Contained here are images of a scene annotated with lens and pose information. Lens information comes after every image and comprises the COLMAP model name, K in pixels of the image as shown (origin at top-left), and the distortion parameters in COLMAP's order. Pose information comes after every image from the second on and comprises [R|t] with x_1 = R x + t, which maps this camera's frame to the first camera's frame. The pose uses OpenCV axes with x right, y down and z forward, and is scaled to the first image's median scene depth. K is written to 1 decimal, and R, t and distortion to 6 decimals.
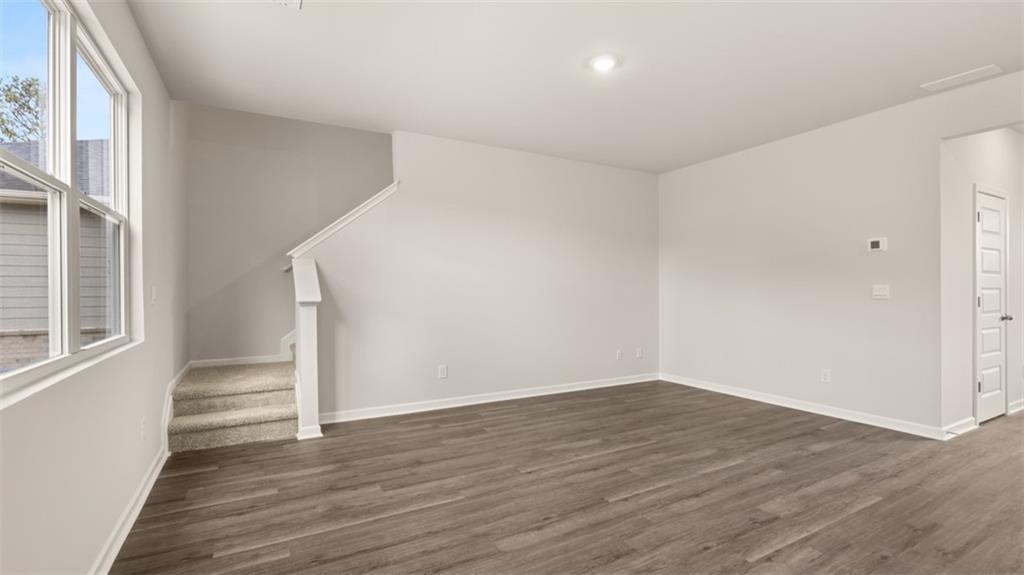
lens RADIAL K [[459.8, 0, 512.9], [0, 459.8, 292.0], [0, 0, 1]] dist [-0.001738, -0.000214]
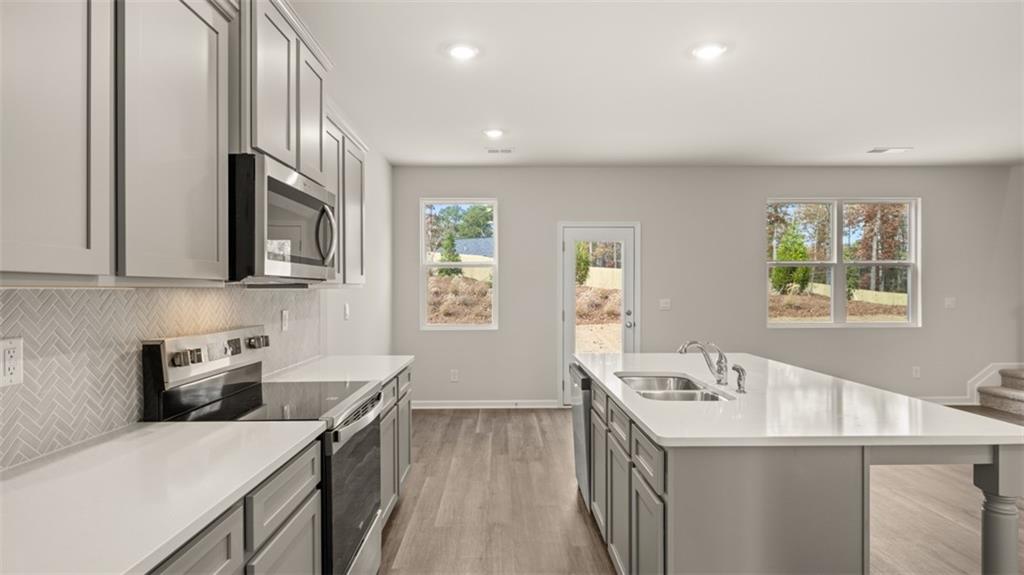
lens RADIAL K [[530.9, 0, 511.0], [0, 530.9, 291.5], [0, 0, 1]] dist [-0.004337, -0.000090]
pose [[-0.476569, 0.008039, -0.879100, 1.437689], [0.001078, 0.999963, 0.008560, -0.045697], [0.879137, 0.003132, -0.476560, 0.407087]]
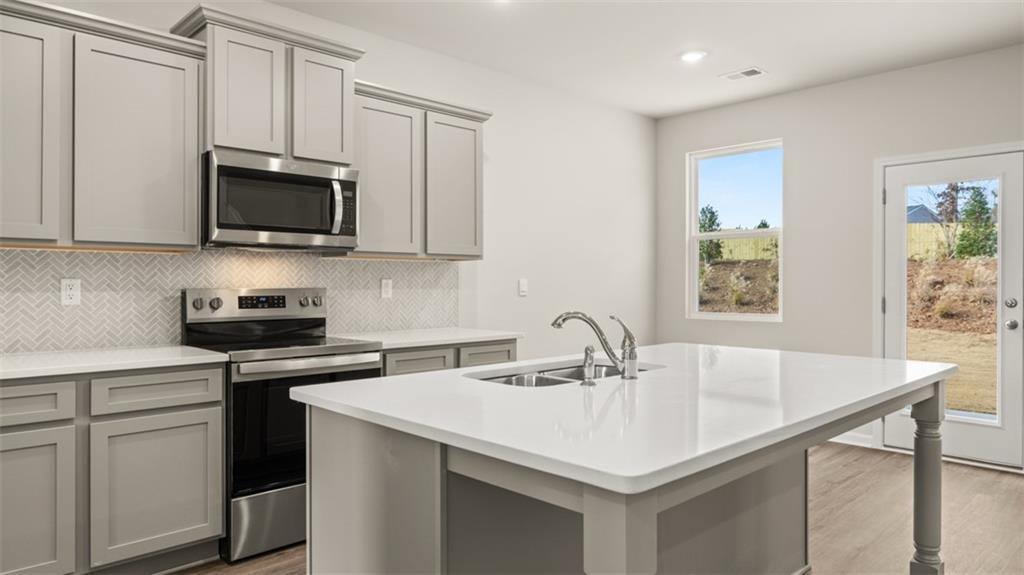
lens RADIAL K [[652.5, 0, 496.0], [0, 652.5, 285.0], [0, 0, 1]] dist [0.001408, 0.000313]
pose [[-0.970869, 0.003727, -0.239581, 0.982784], [0.001946, 0.999969, 0.007669, -0.009095], [0.239603, 0.006980, -0.970846, 0.822831]]
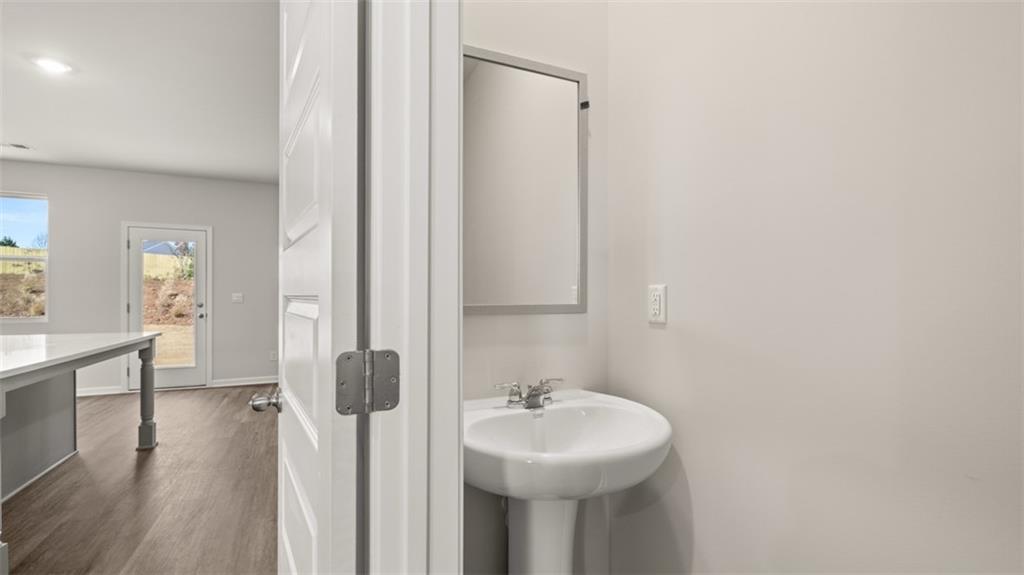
lens RADIAL K [[425.8, 0, 509.9], [0, 425.8, 297.1], [0, 0, 1]] dist [-0.002644, 0.000004]
pose [[-0.071465, 0.006283, -0.997423, 1.258941], [-0.005676, 0.999961, 0.006705, -0.011643], [0.997427, 0.006141, -0.071426, 1.130247]]
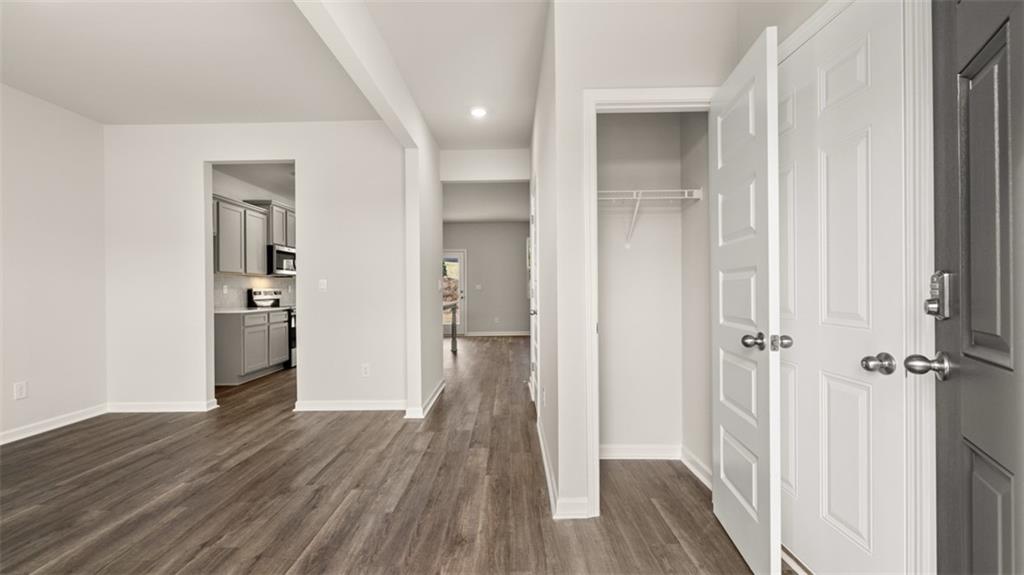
lens RADIAL K [[425.8, 0, 509.9], [0, 425.8, 297.1], [0, 0, 1]] dist [-0.002644, 0.000004]
pose [[-0.495014, 0.024918, -0.868527, 2.109079], [0.008586, 0.999680, 0.023787, 0.004702], [0.868842, 0.004317, -0.495070, 1.593055]]
